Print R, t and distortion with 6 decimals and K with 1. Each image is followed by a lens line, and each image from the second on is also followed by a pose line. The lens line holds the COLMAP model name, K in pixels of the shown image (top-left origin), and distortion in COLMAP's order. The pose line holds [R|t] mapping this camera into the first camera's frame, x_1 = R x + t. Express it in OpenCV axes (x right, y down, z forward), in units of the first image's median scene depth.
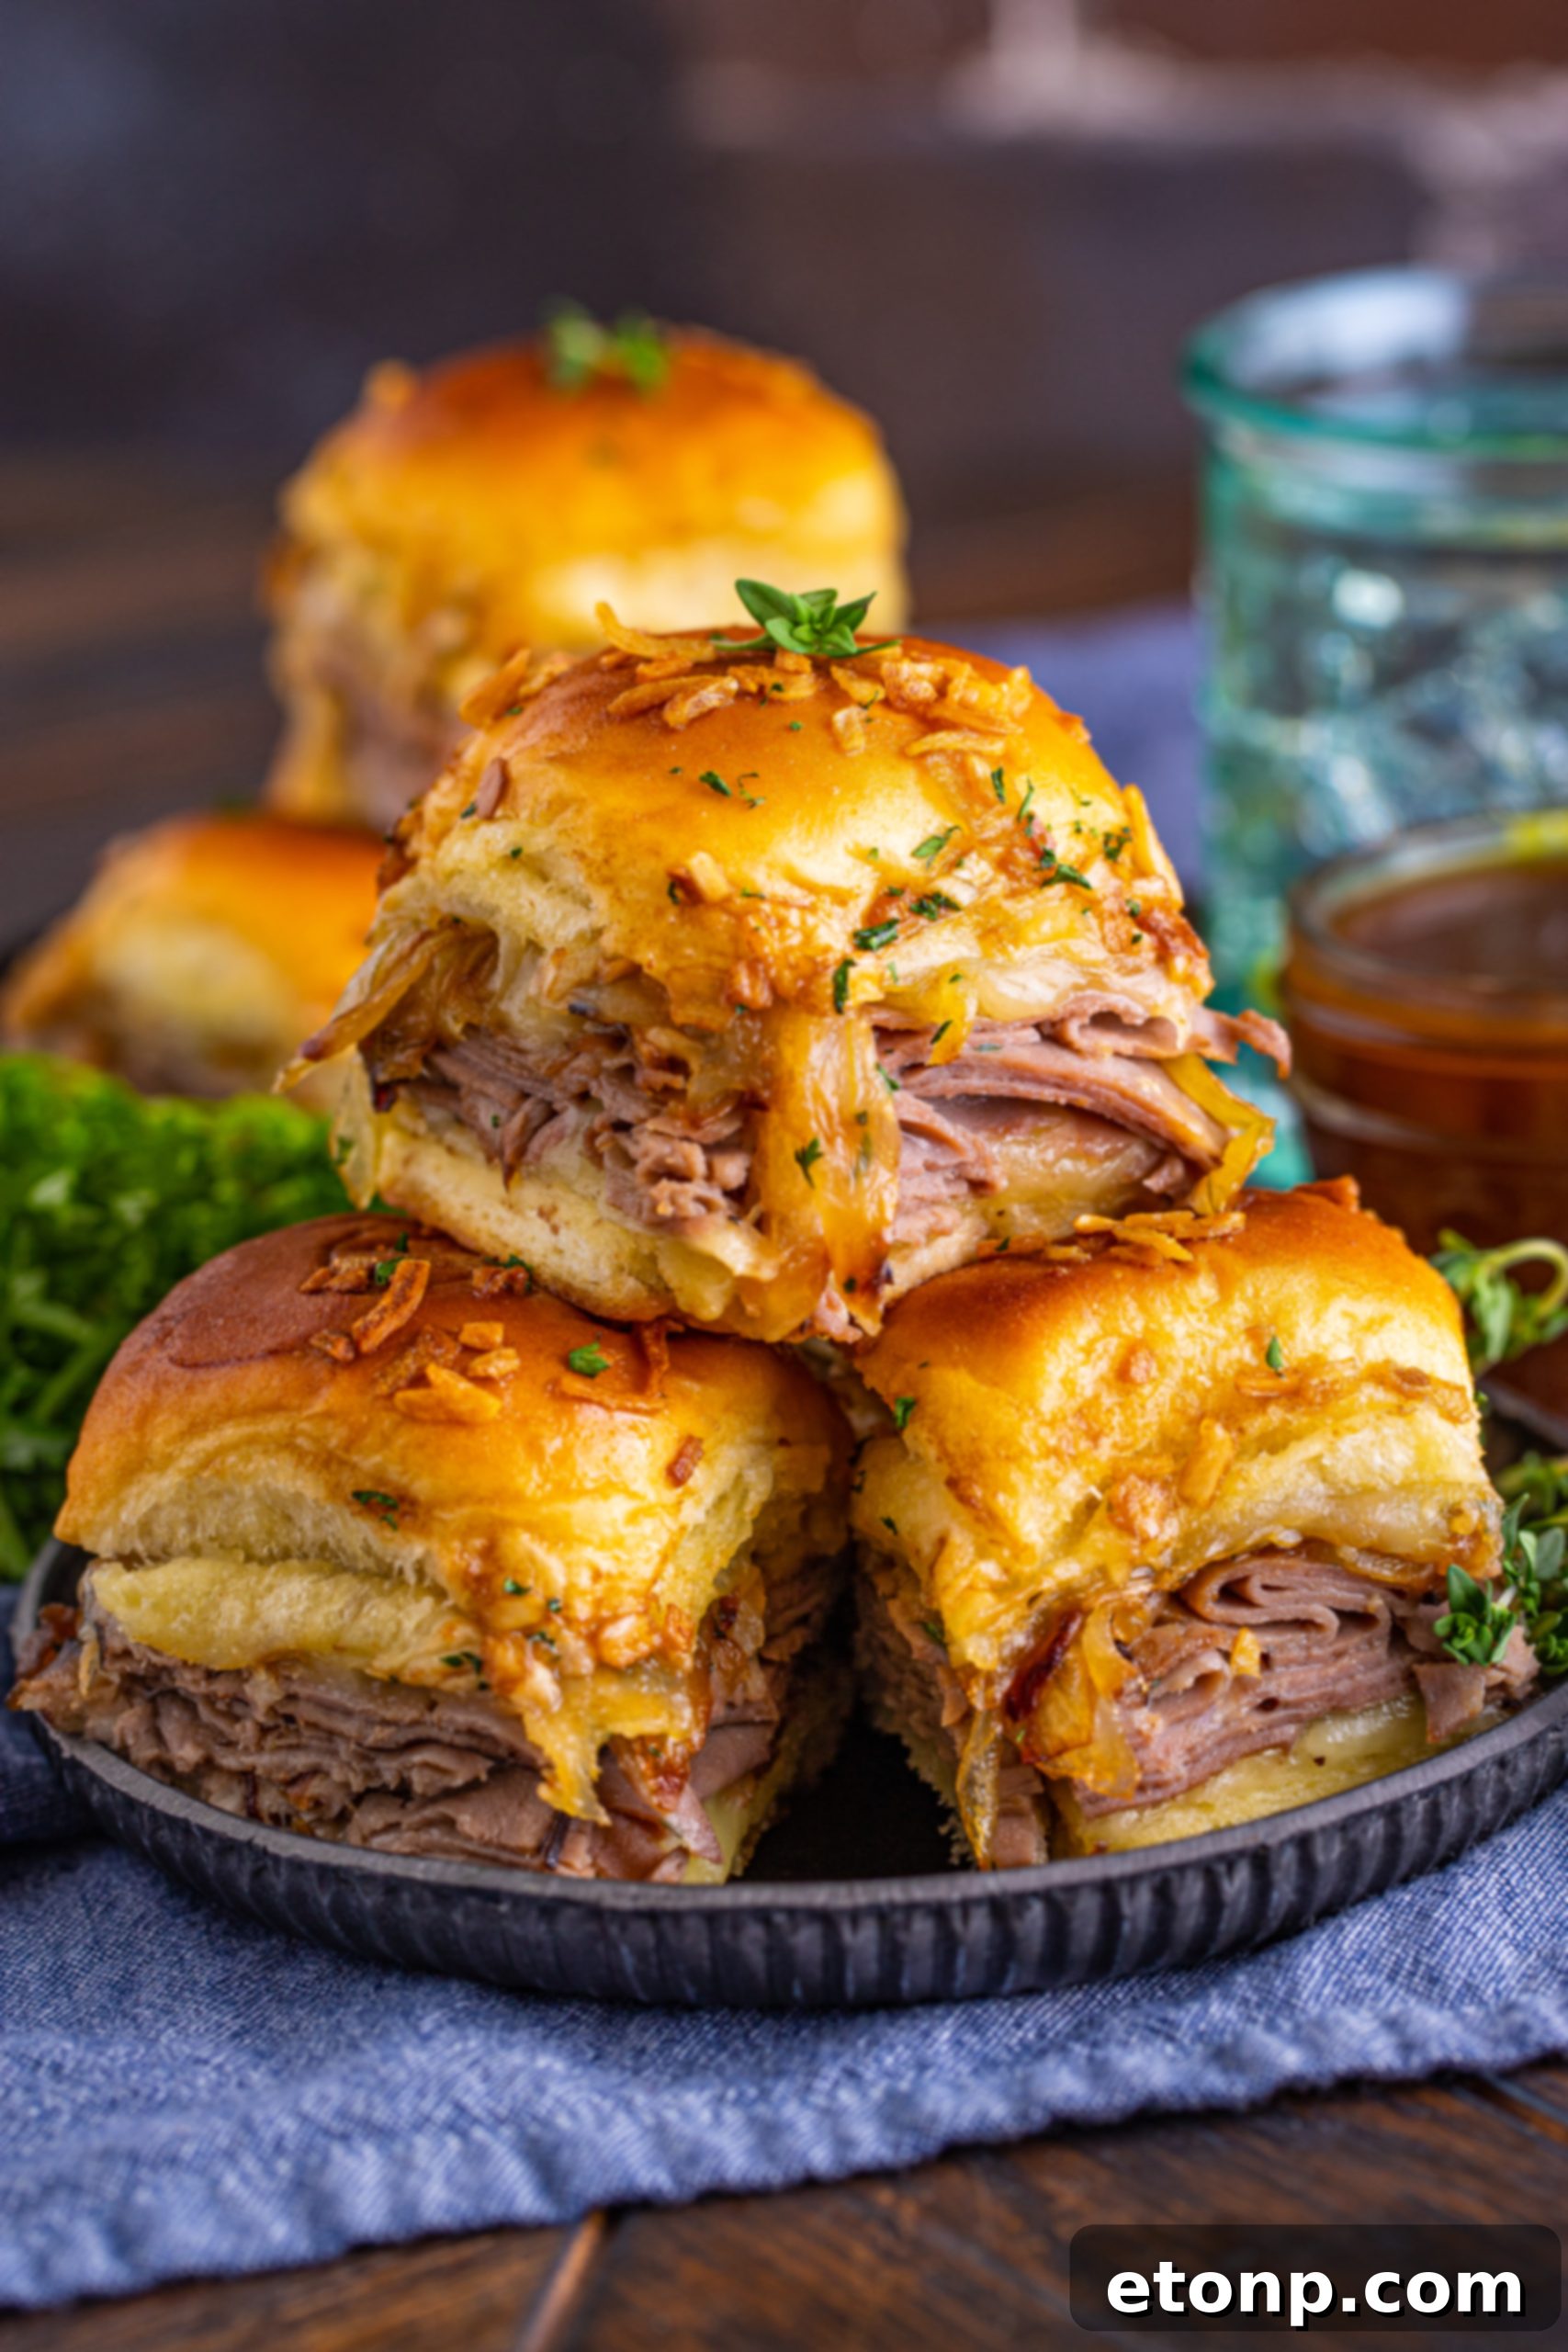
lens RADIAL K [[7641.0, 0, 784.0], [0, 7641.0, 1176.0], [0, 0, 1]] dist [0.020622, -4.864801]
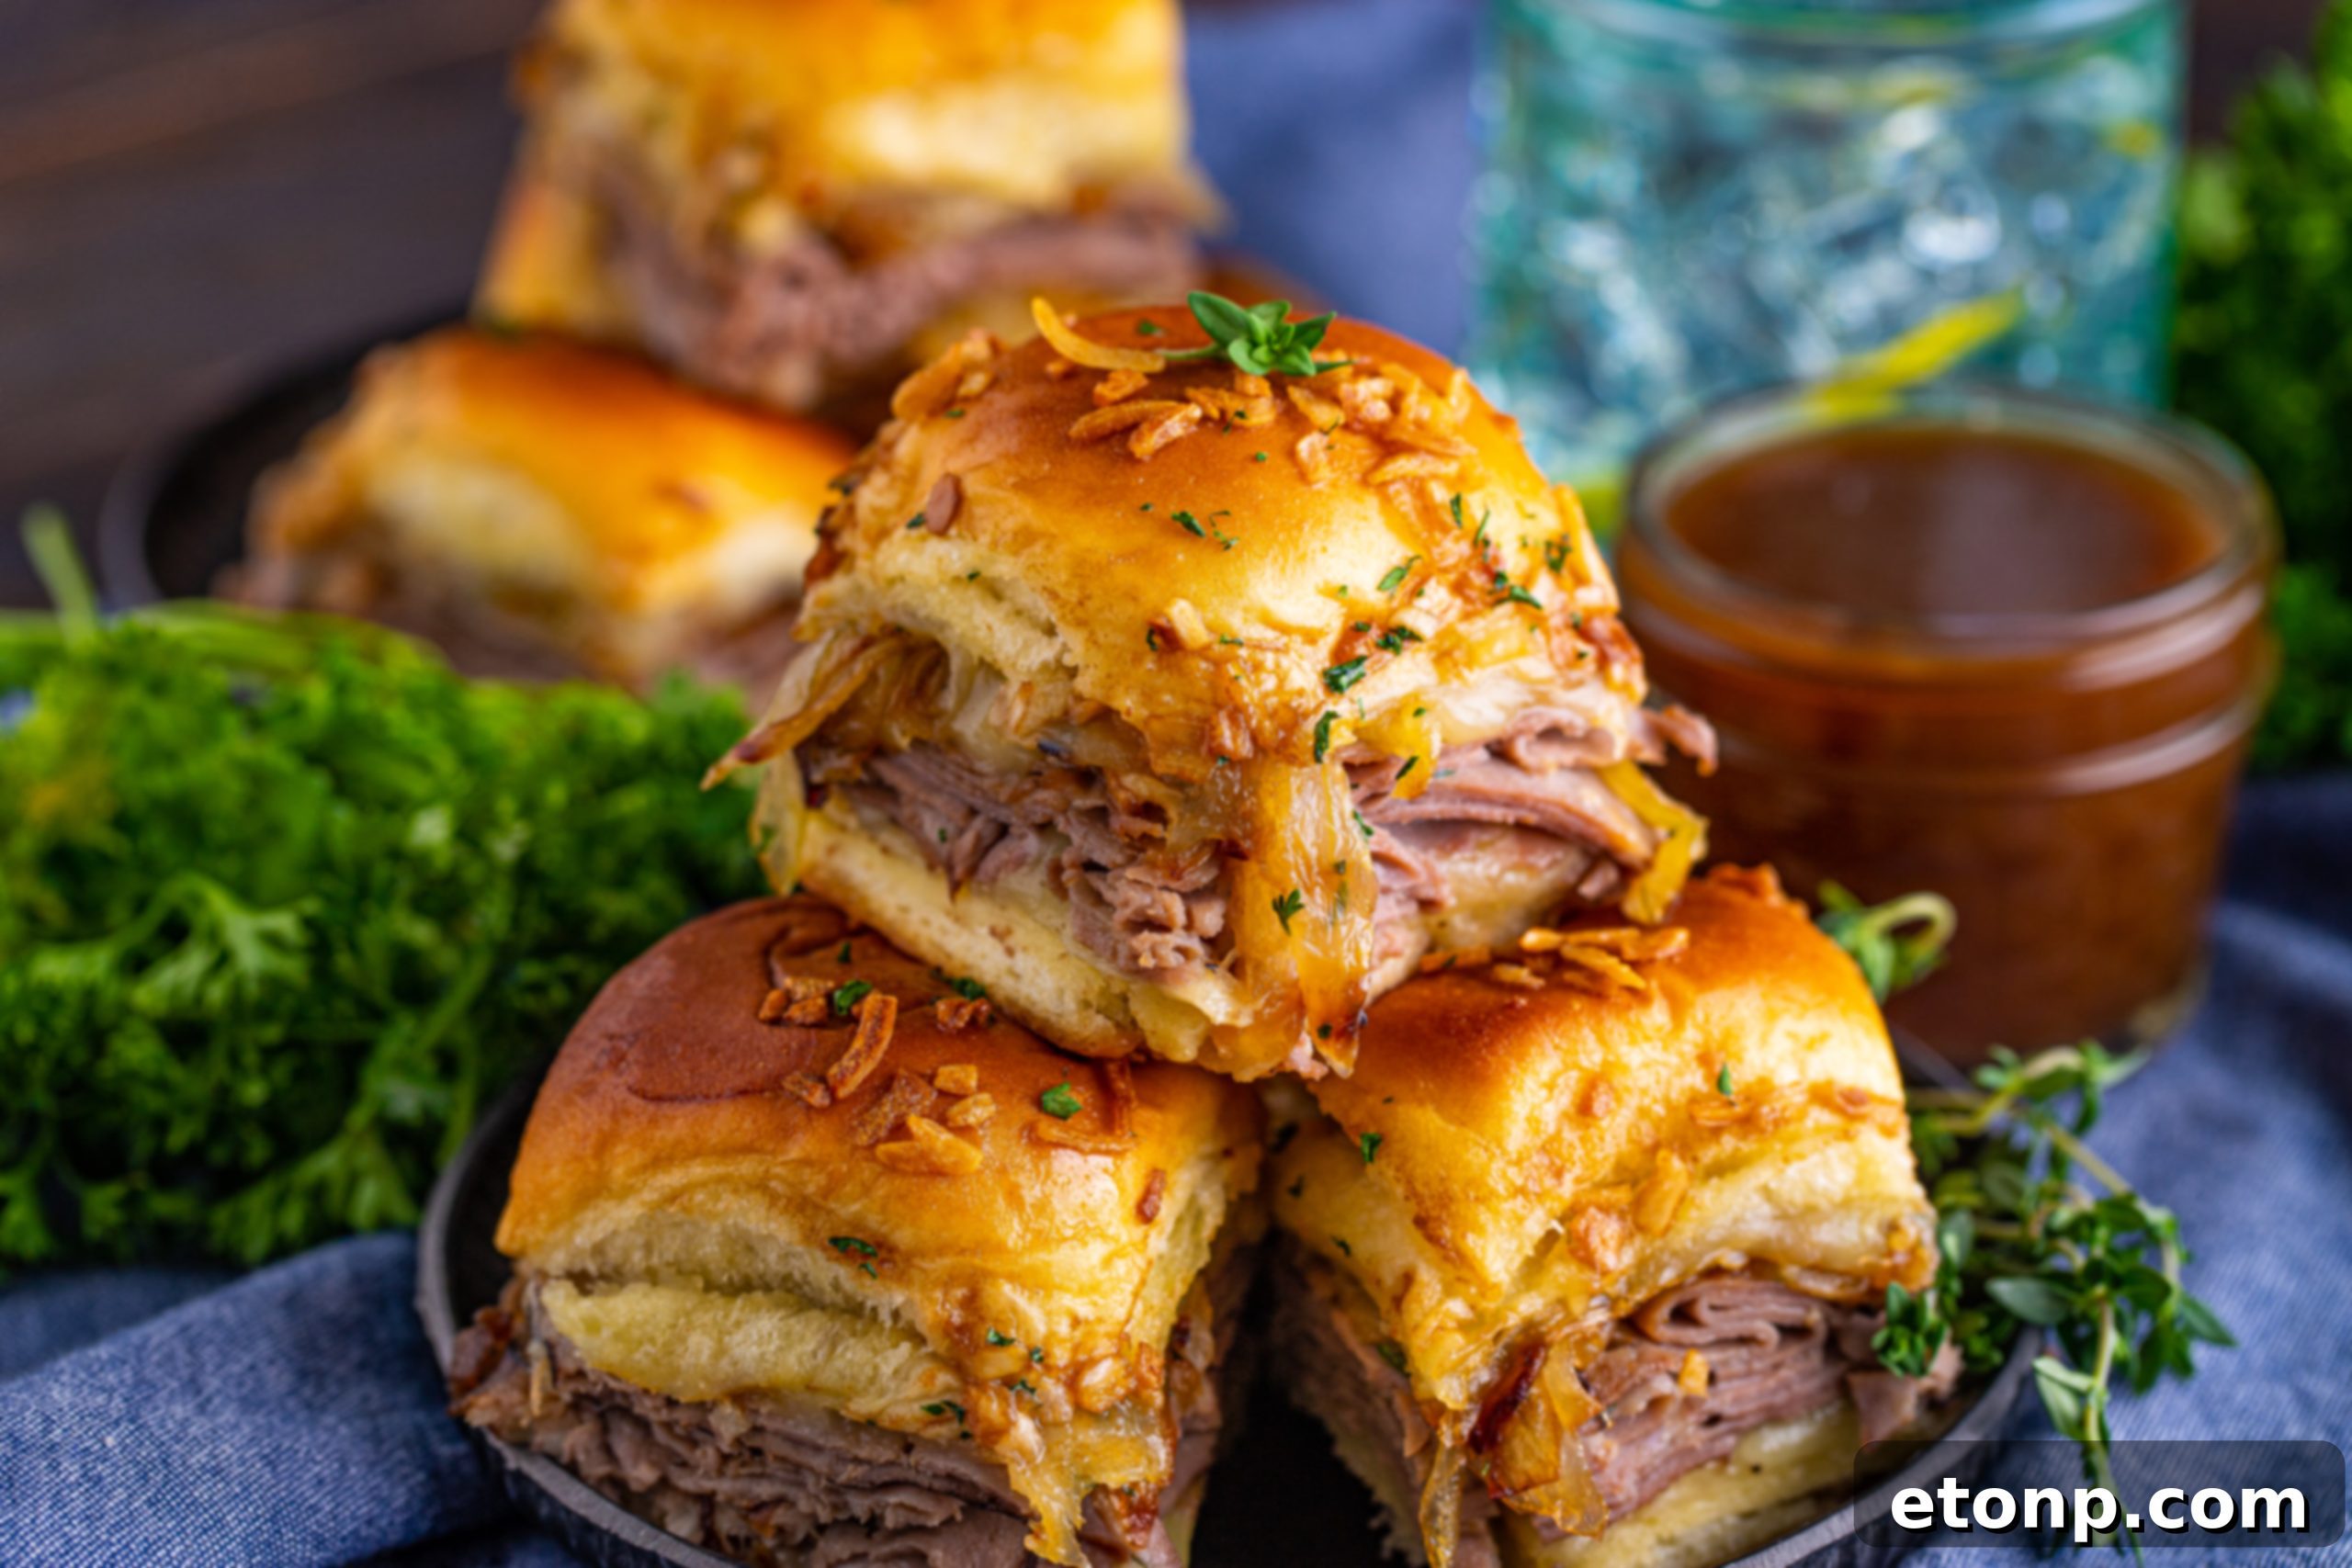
lens RADIAL K [[7641.0, 0, 1176.0], [0, 7641.0, 784.0], [0, 0, 1]] dist [0.020622, -4.864801]
pose [[0.993319, -0.002273, 0.115375, -0.125599], [-0.011726, 0.992643, 0.120510, -0.137660], [-0.114800, -0.121058, 0.985985, 0.014594]]
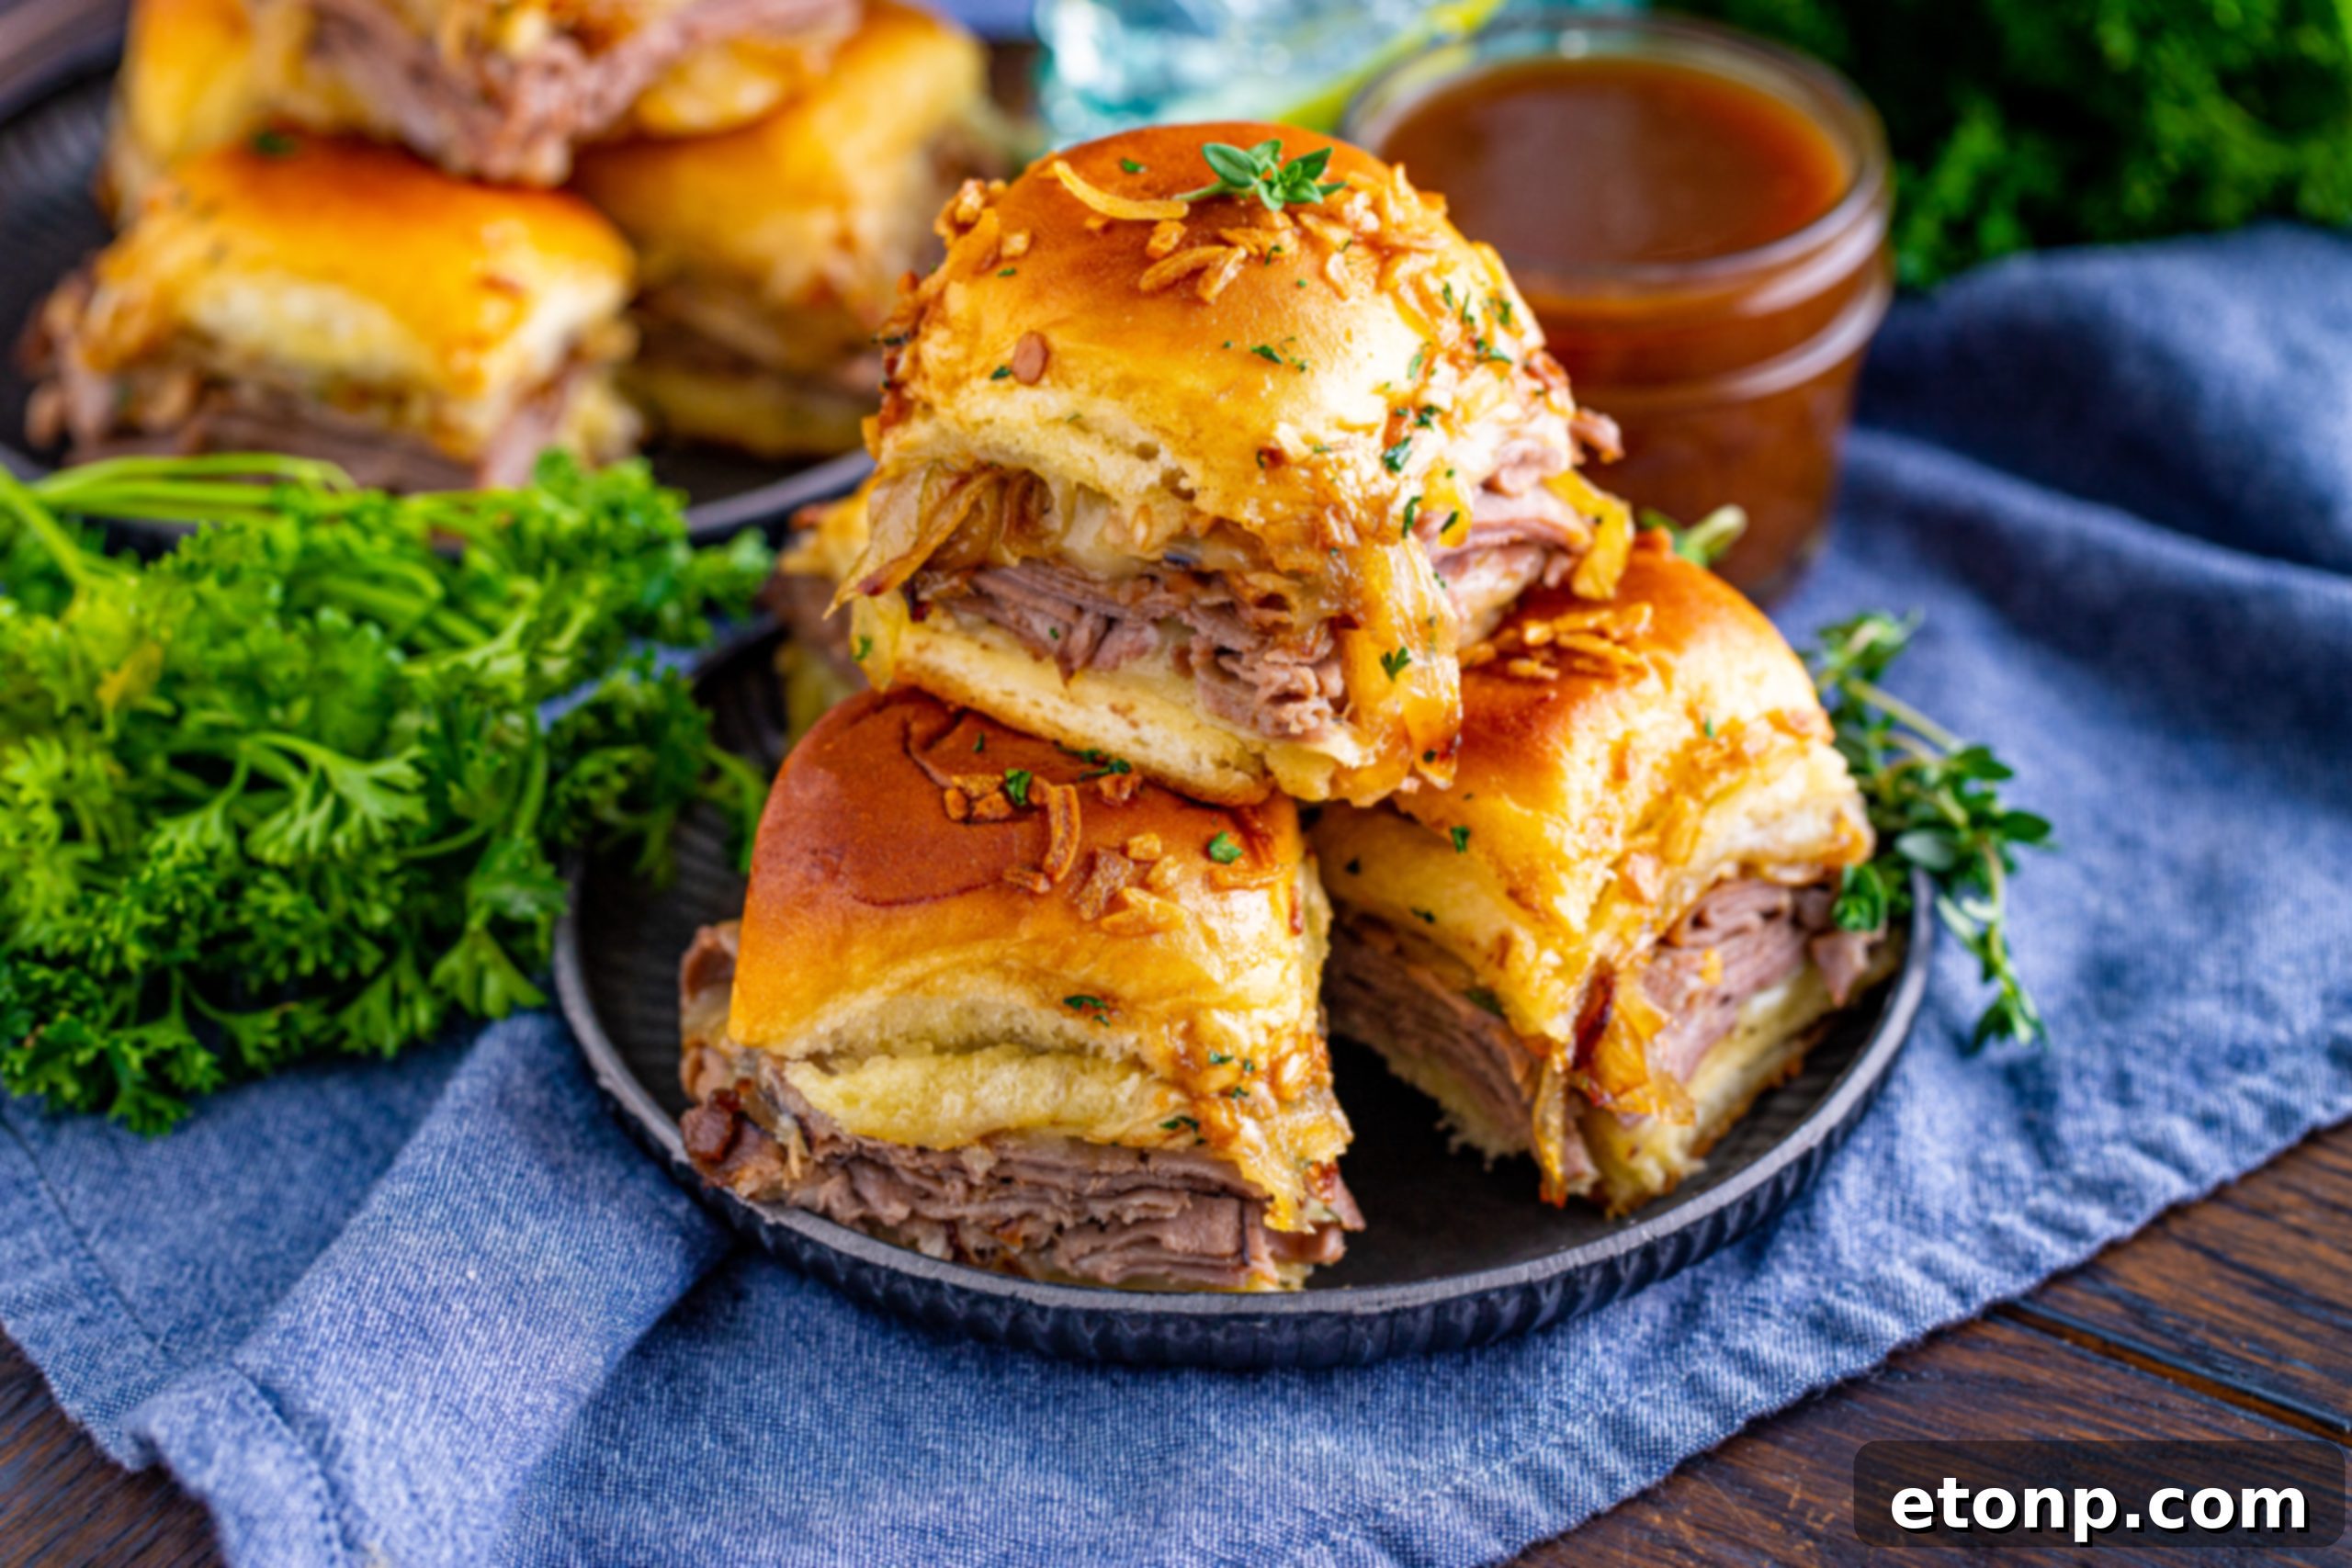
lens RADIAL K [[7641.0, 0, 1176.0], [0, 7641.0, 784.0], [0, 0, 1]] dist [0.020622, -4.864801]
pose [[0.914430, -0.184771, 0.360108, -0.456947], [0.087280, 0.958803, 0.270330, -0.306688], [-0.395222, -0.215767, 0.892885, -0.057121]]
